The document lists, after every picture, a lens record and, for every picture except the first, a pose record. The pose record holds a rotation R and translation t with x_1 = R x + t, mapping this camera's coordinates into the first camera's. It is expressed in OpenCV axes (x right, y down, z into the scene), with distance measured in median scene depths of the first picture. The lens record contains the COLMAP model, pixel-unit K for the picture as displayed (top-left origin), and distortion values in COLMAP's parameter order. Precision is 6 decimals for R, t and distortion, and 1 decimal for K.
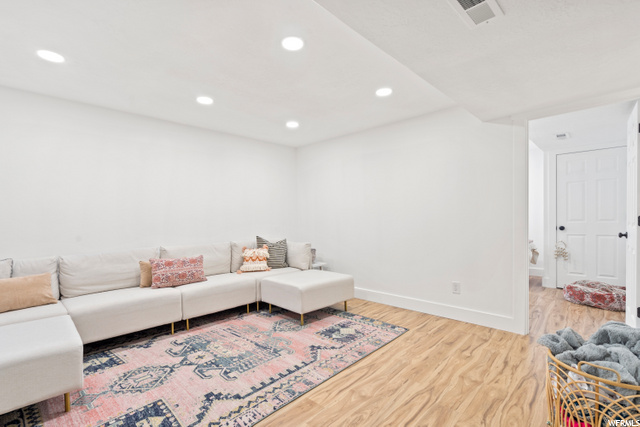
lens RADIAL K [[293.4, 0, 314.0], [0, 293.4, 215.7], [0, 0, 1]] dist [-0.000197, 0.000387]
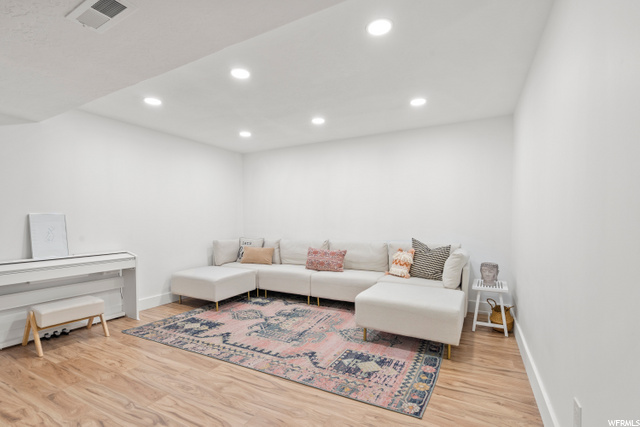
lens RADIAL K [[293.4, 0, 317.9], [0, 293.4, 218.4], [0, 0, 1]] dist [-0.000197, 0.000387]
pose [[0.286482, 0.008438, -0.958048, 0.966136], [0.010461, 0.999874, 0.011935, -0.008973], [0.958028, -0.013441, 0.286358, 0.780152]]
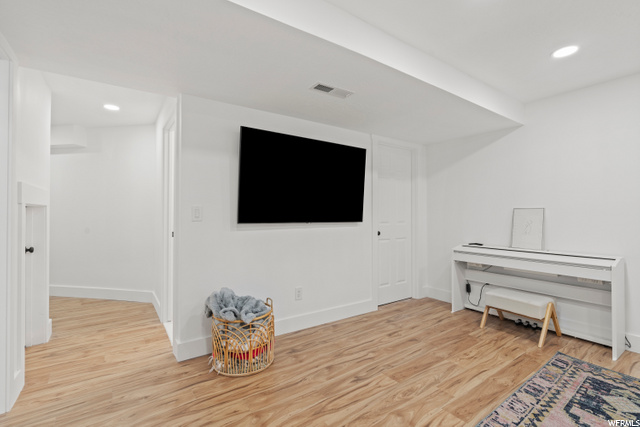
lens RADIAL K [[293.4, 0, 319.0], [0, 293.4, 214.3], [0, 0, 1]] dist [-0.000197, 0.000387]
pose [[-0.984884, 0.014294, 0.172624, 0.184976], [0.011789, 0.999810, -0.015527, 0.010913], [-0.172813, -0.013257, -0.984865, 1.449385]]
